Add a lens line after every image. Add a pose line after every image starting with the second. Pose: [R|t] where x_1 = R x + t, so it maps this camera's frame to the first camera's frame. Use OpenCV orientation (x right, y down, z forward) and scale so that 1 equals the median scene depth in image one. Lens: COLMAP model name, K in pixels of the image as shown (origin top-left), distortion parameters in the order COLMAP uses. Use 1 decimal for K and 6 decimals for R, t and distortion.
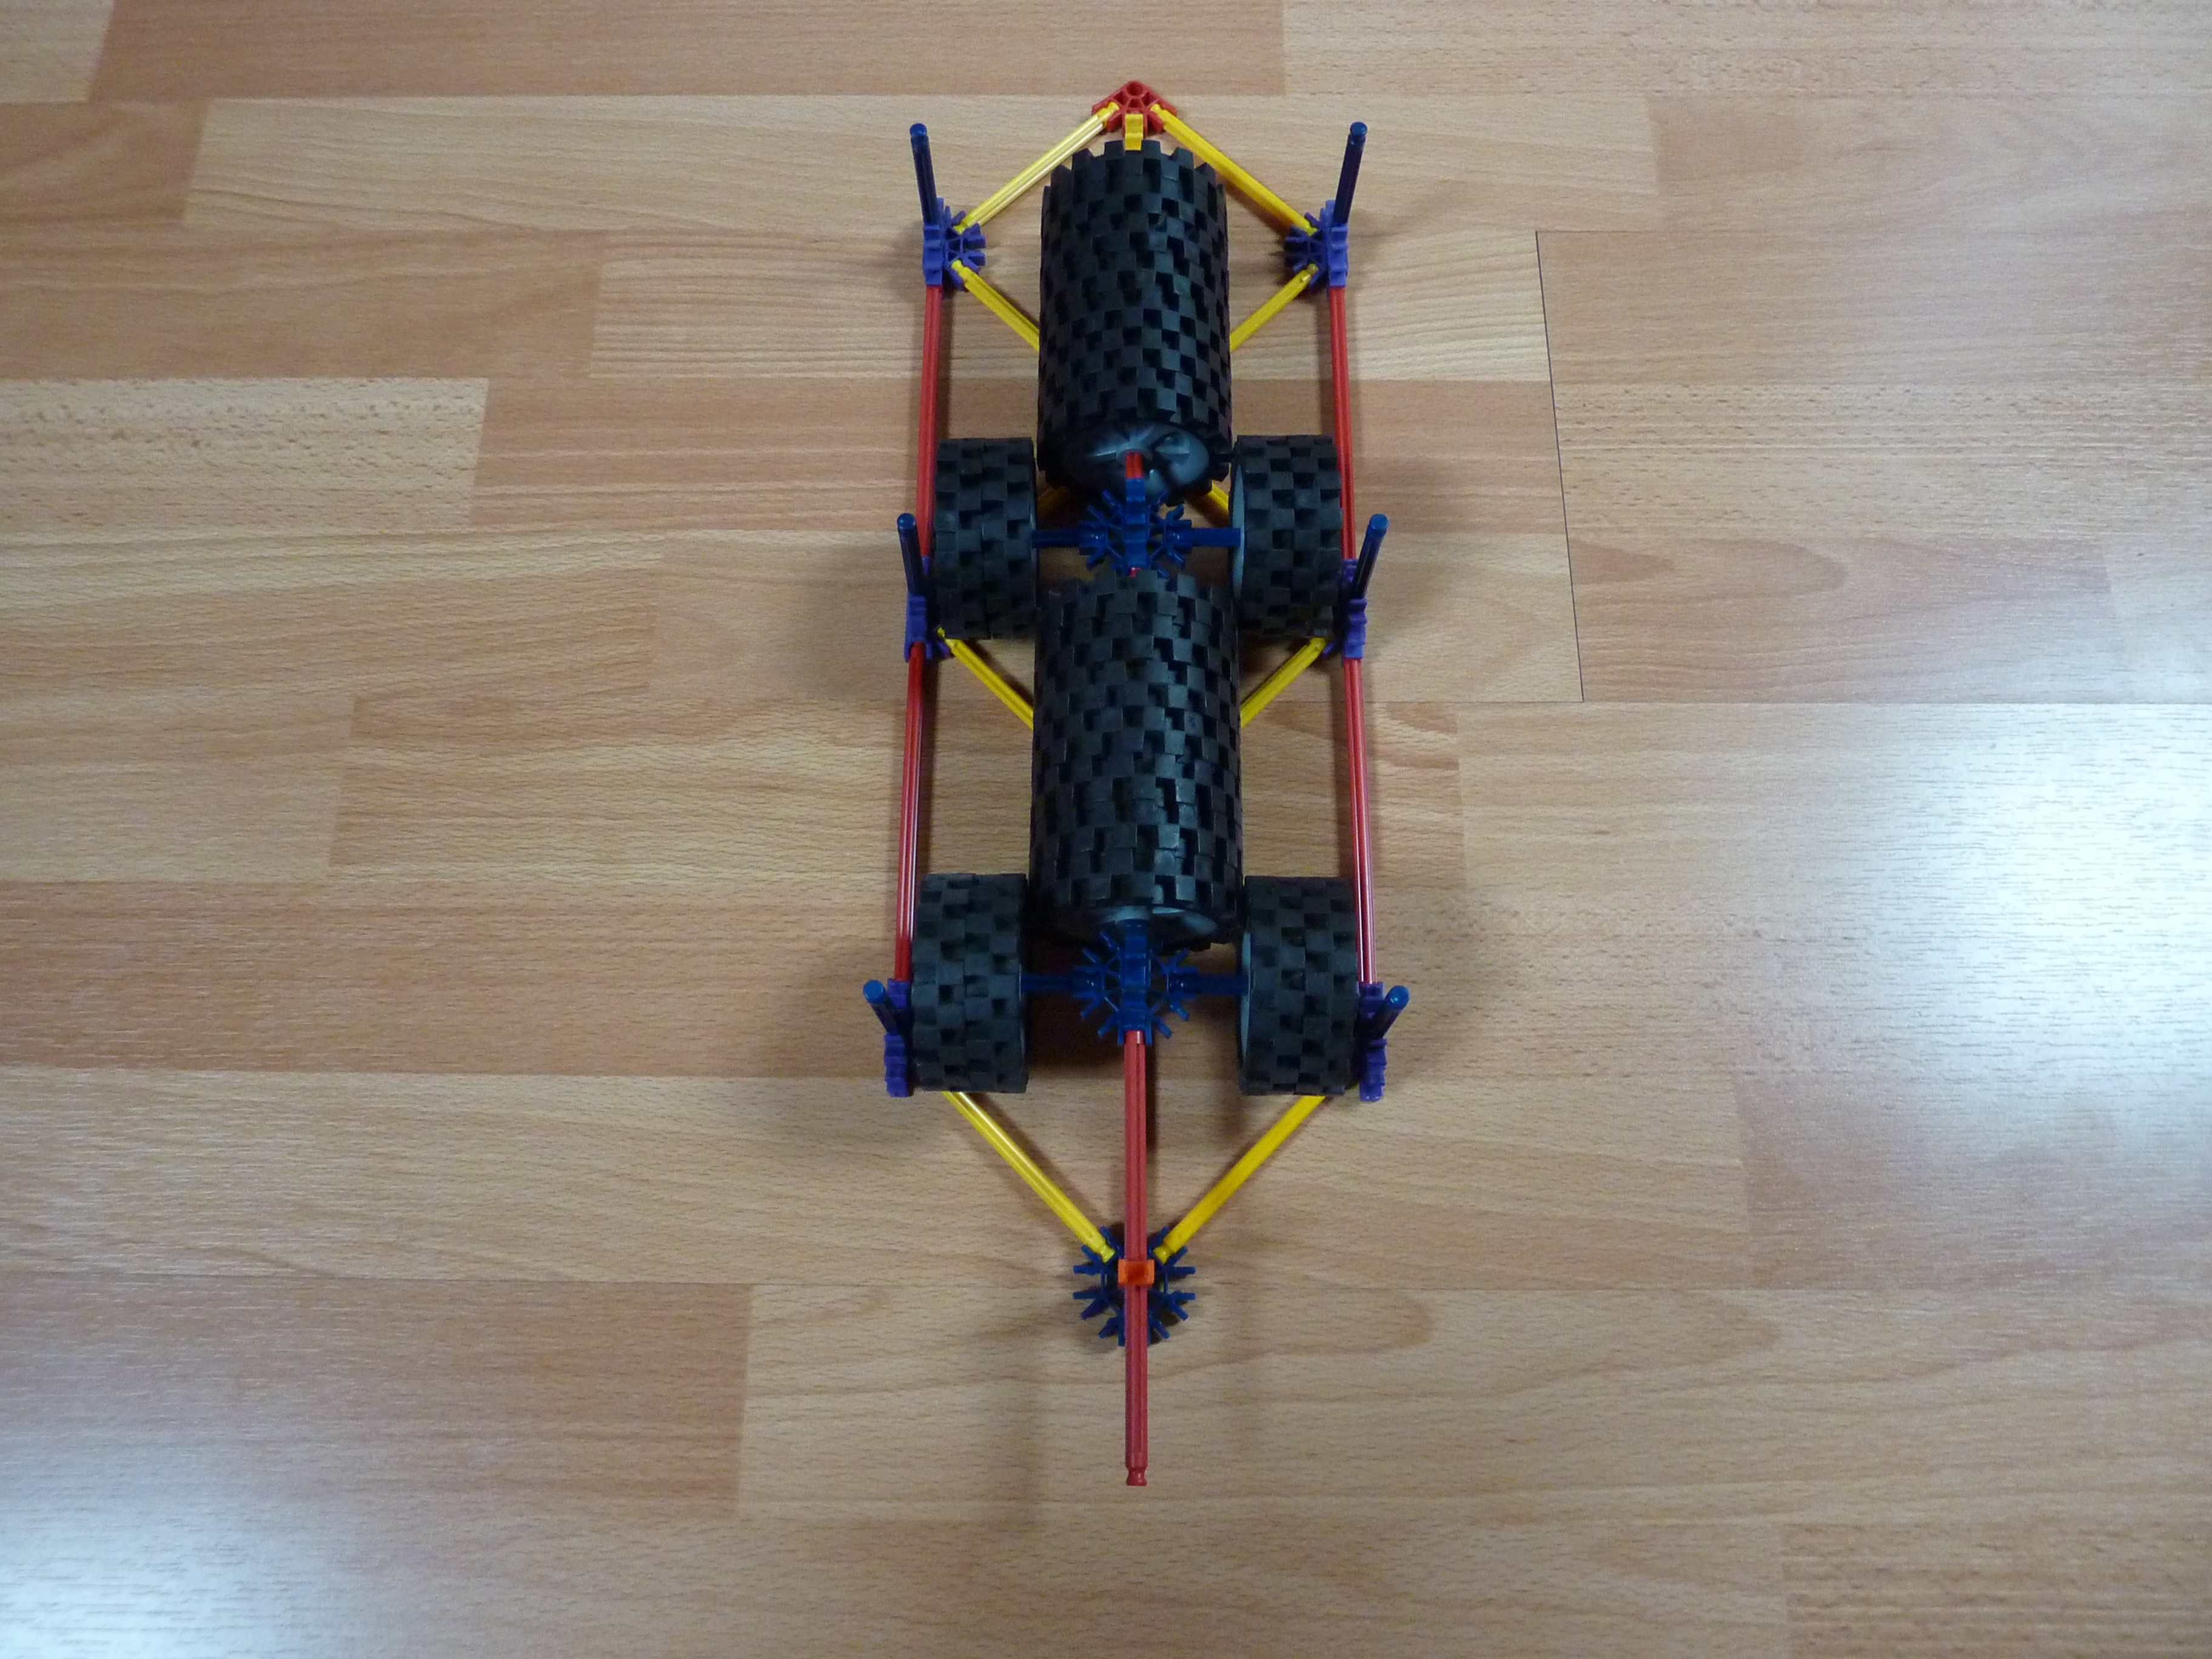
lens RADIAL K [[1650.0, 0, 1118.3], [0, 1650.0, 832.2], [0, 0, 1]] dist [-0.029092, -0.005834]
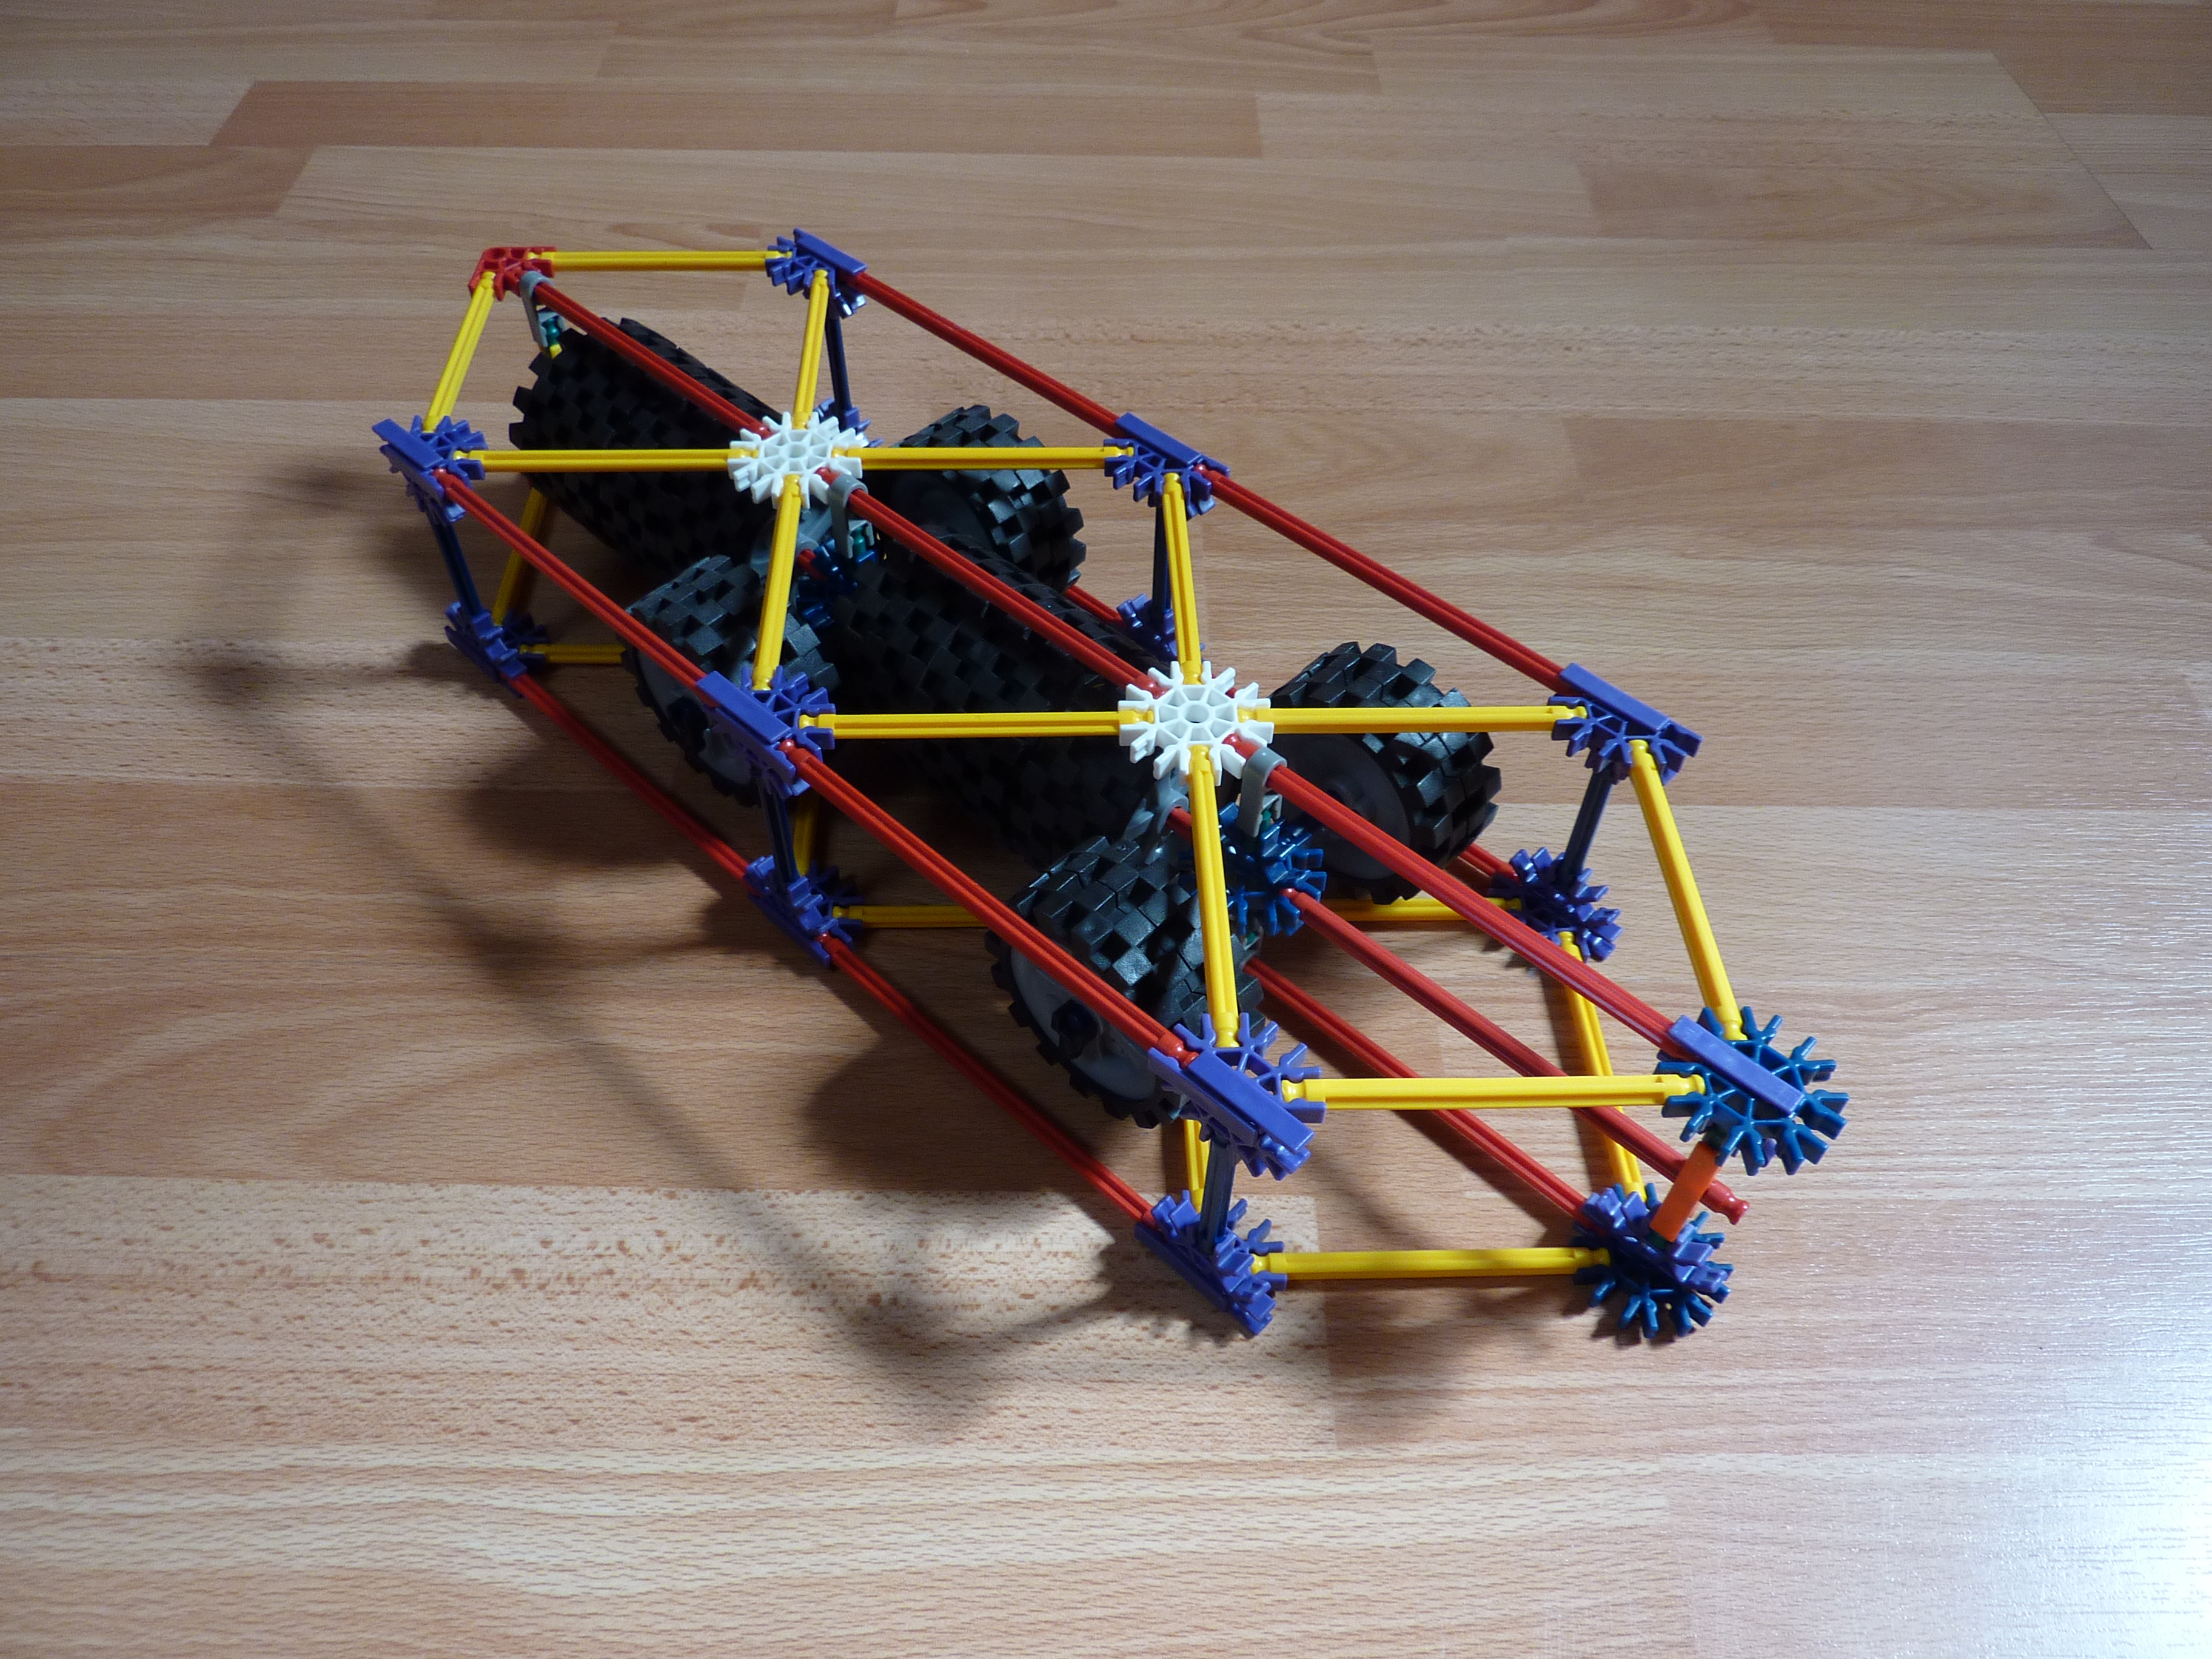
lens RADIAL K [[1650.0, 0, 1099.9], [0, 1650.0, 826.2], [0, 0, 1]] dist [-0.029092, -0.005834]
pose [[0.999934, 0.007530, 0.008731, -0.490924], [-0.003555, 0.921747, -0.387776, -0.161559], [-0.010968, 0.387719, 0.921712, 0.340755]]
